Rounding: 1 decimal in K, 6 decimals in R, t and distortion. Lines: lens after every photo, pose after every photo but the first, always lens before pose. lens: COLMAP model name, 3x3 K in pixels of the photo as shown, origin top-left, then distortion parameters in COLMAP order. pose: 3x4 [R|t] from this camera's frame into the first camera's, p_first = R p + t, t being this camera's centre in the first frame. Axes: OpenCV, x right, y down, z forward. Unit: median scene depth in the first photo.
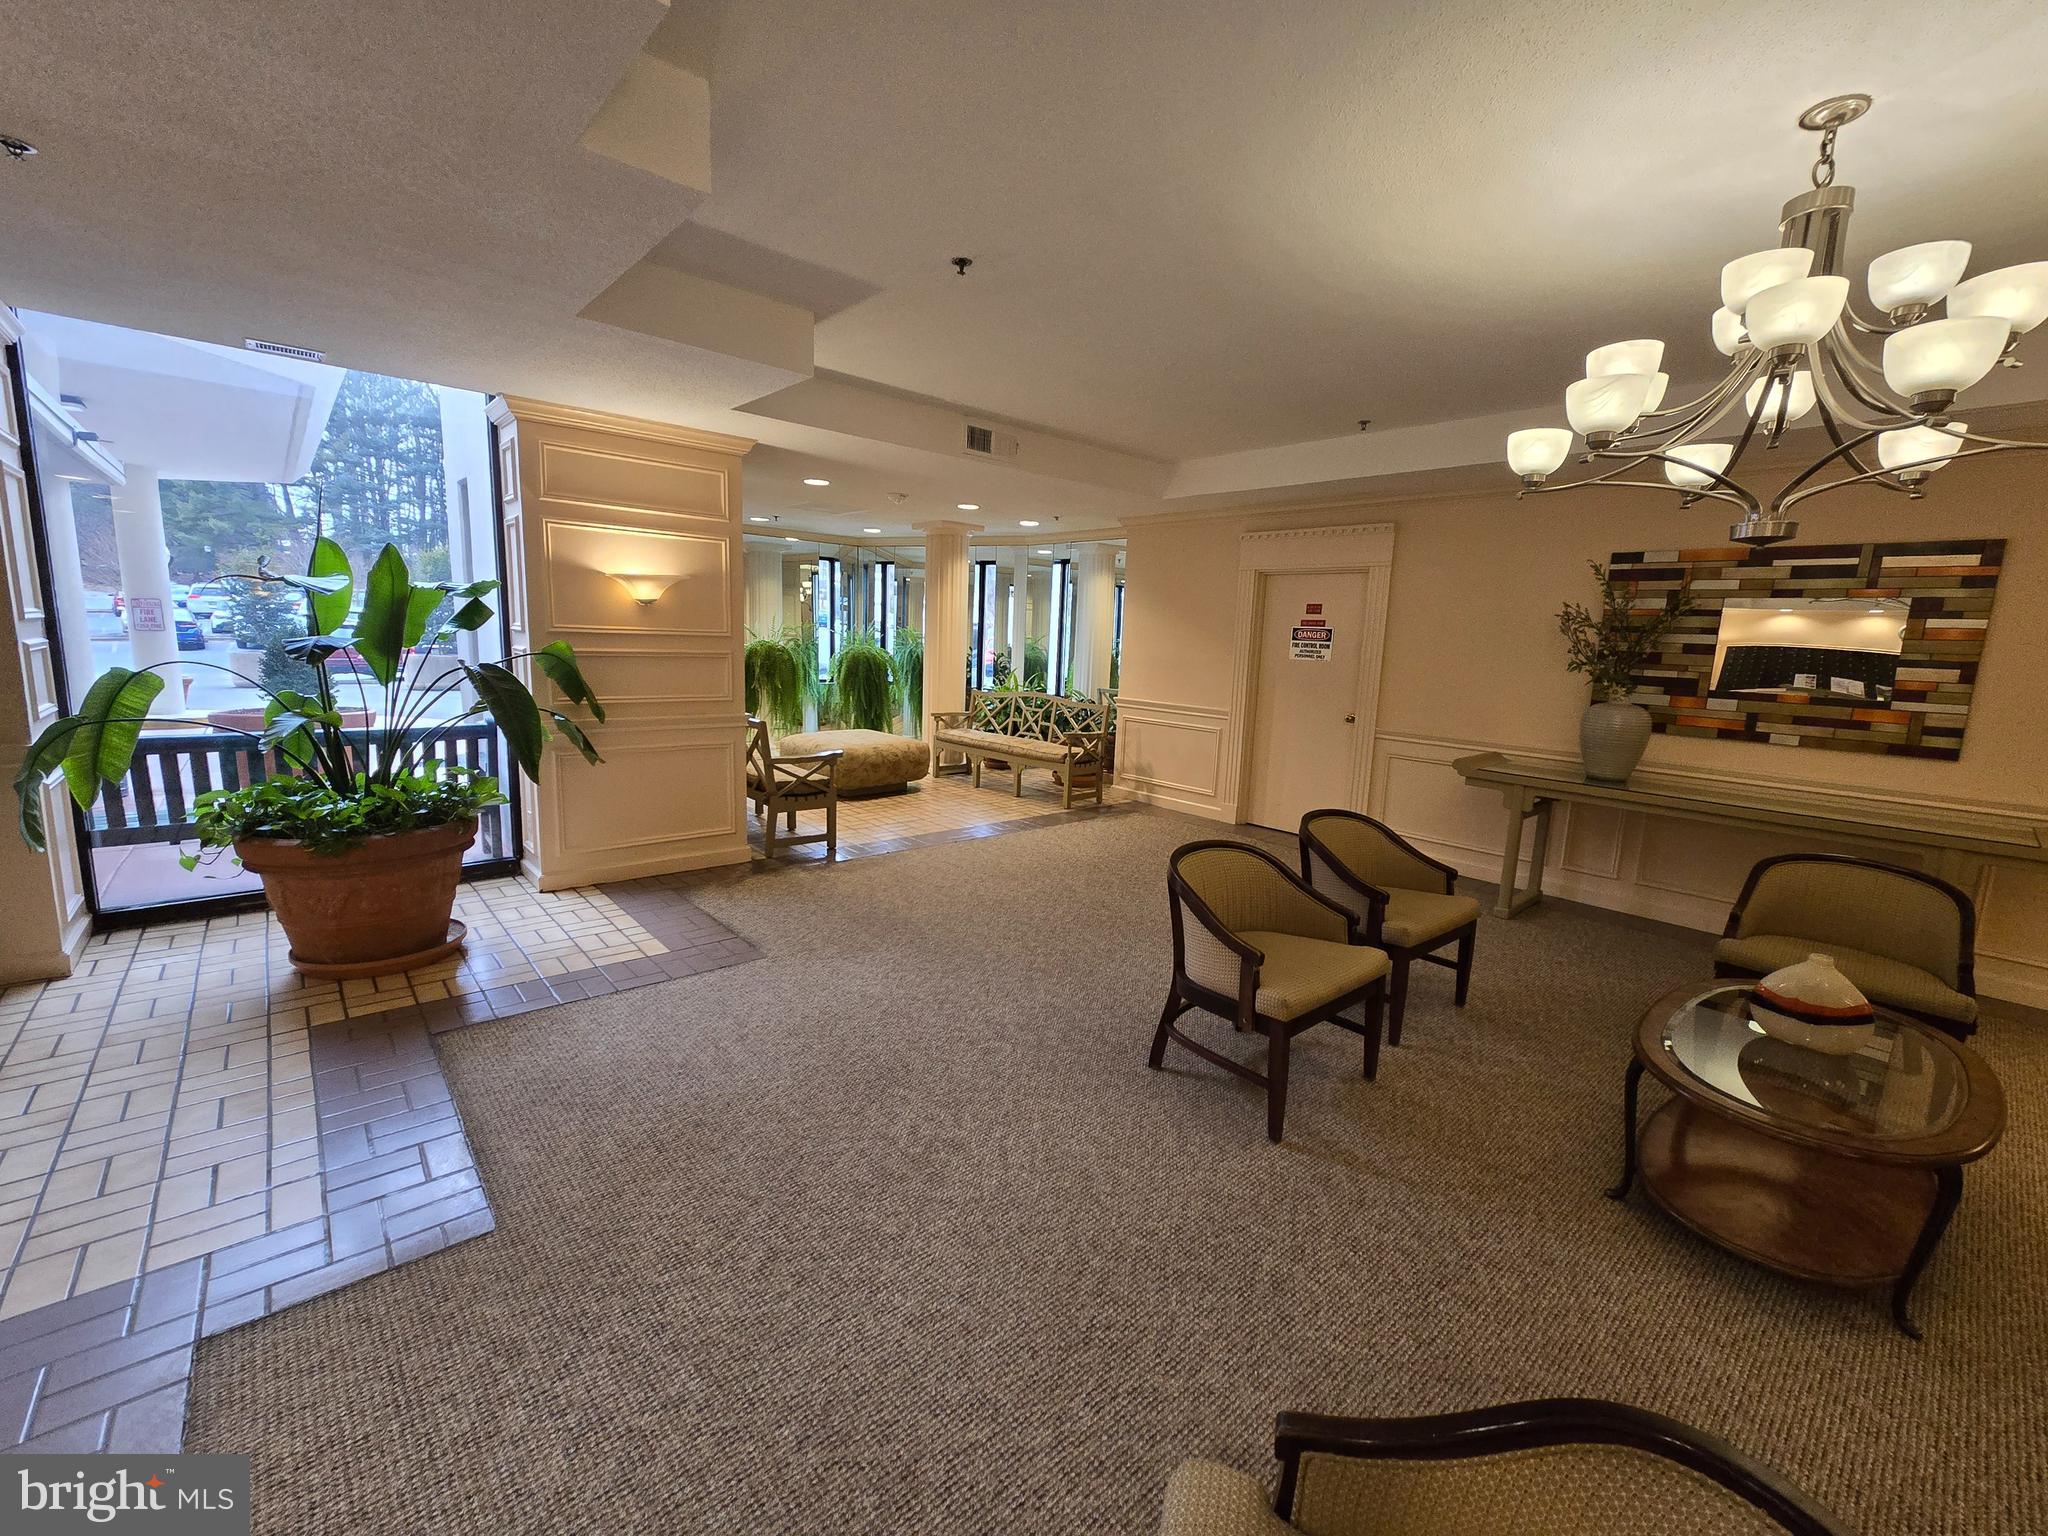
lens RADIAL K [[838.8, 0, 1028.5], [0, 838.8, 764.9], [0, 0, 1]] dist [-0.002014, -0.000069]
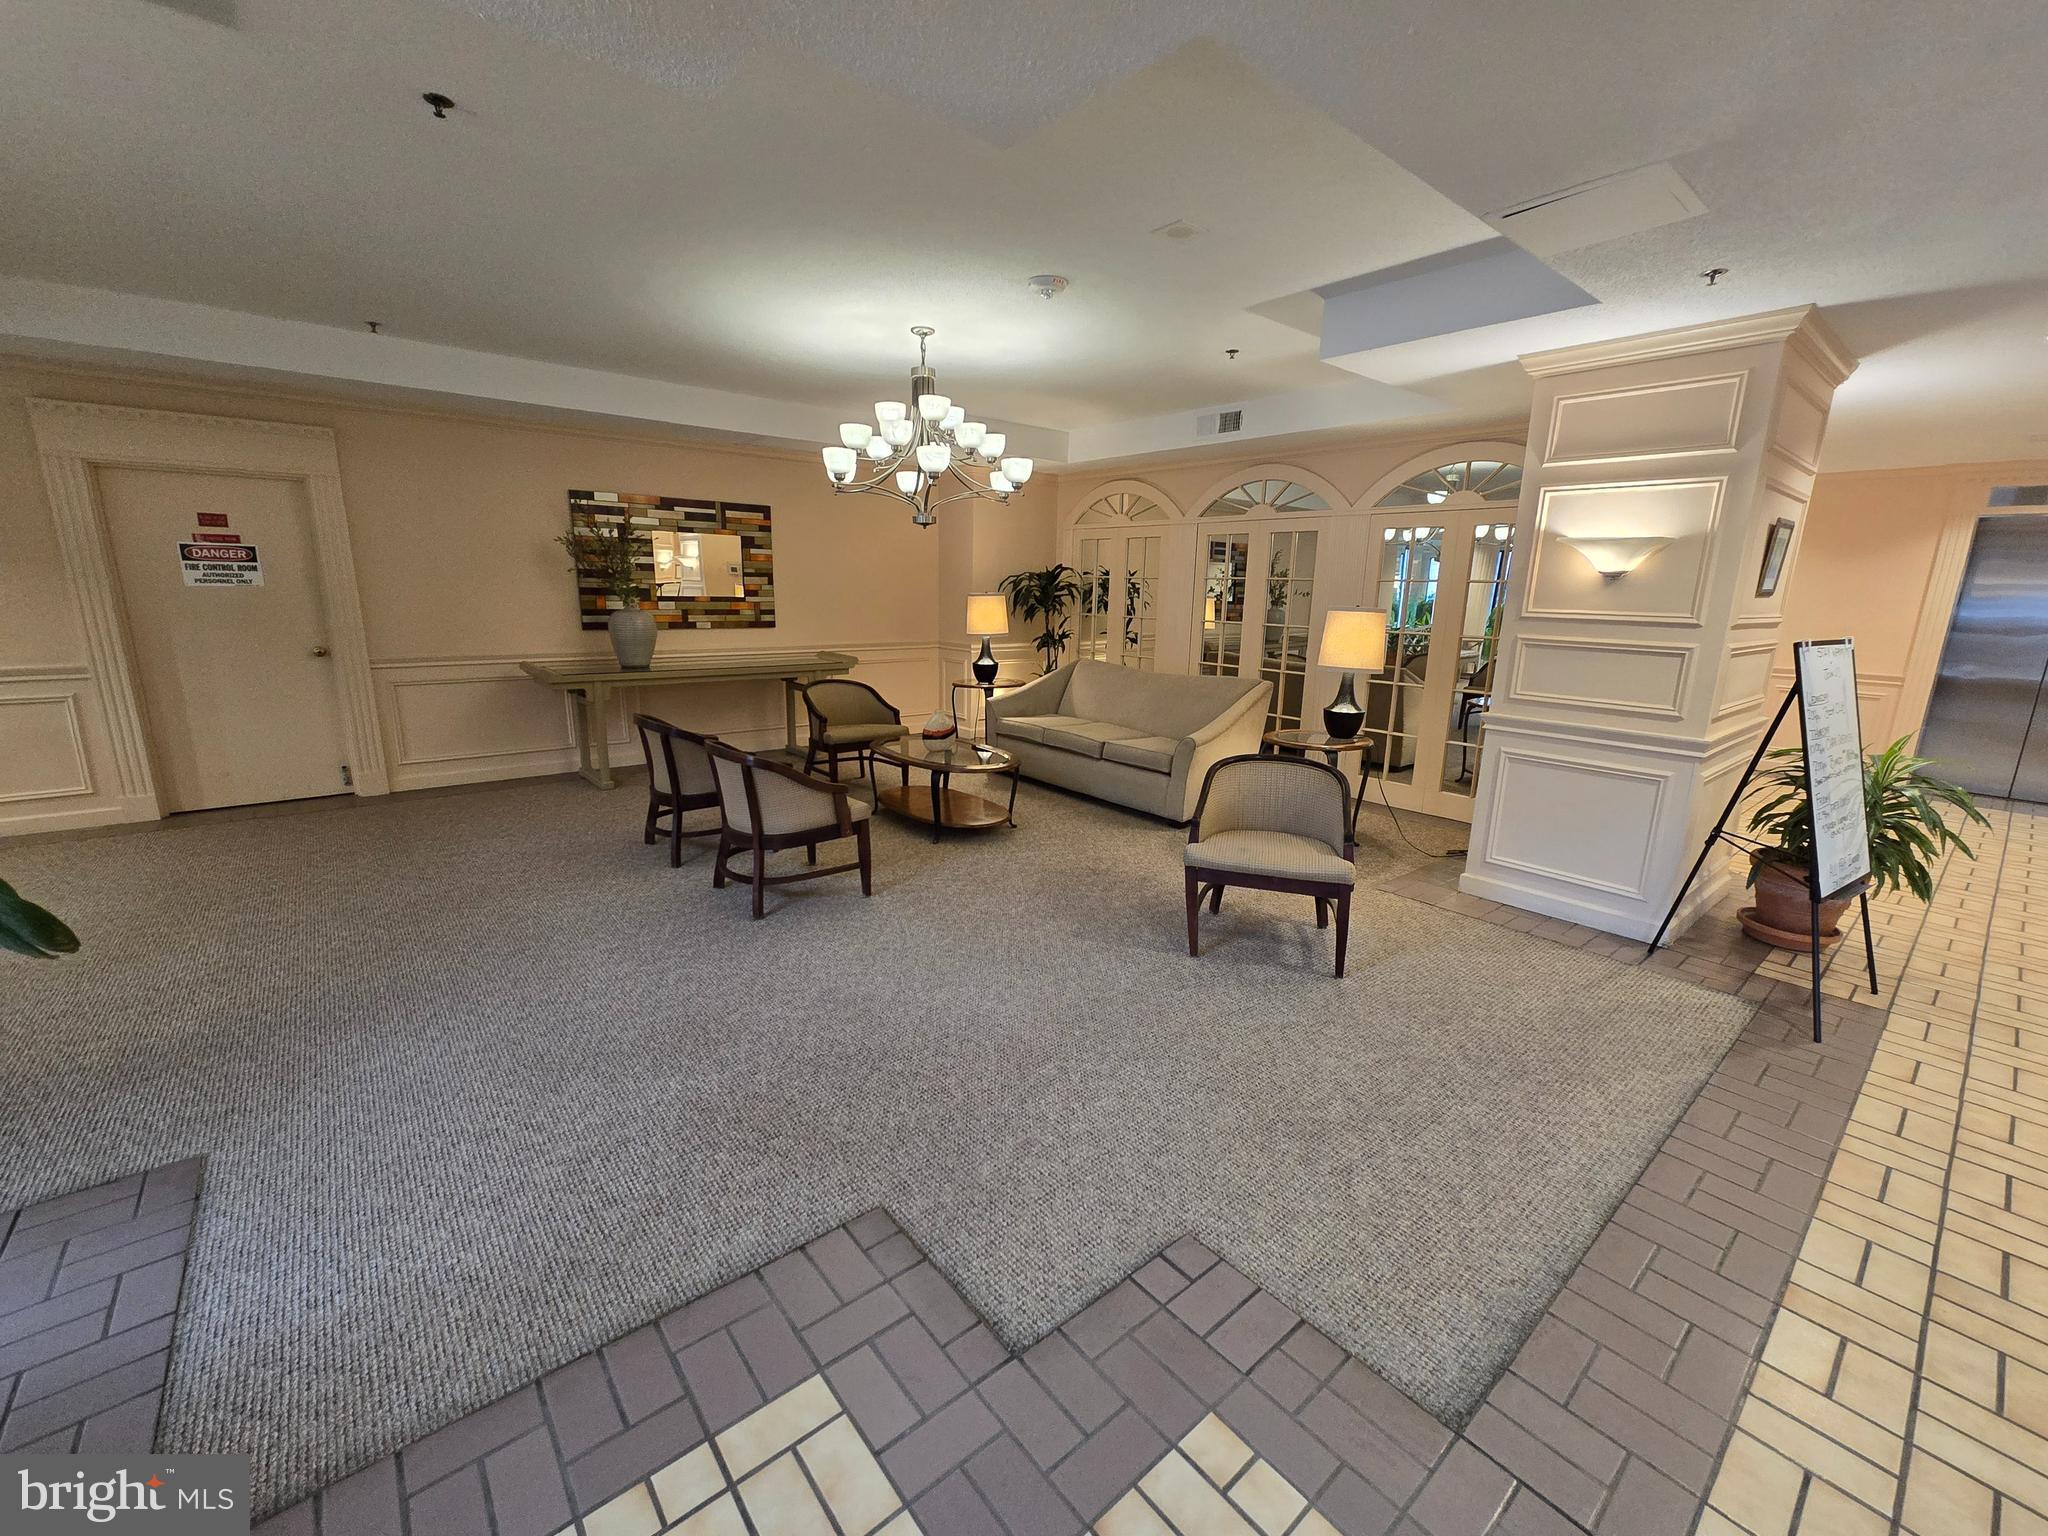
lens RADIAL K [[838.8, 0, 1023.5], [0, 838.8, 774.2], [0, 0, 1]] dist [-0.002014, -0.000069]
pose [[0.043321, -0.259517, 0.964766, -0.632027], [0.135112, 0.958323, 0.251717, -0.073147], [-0.989883, 0.119447, 0.076579, 0.299769]]
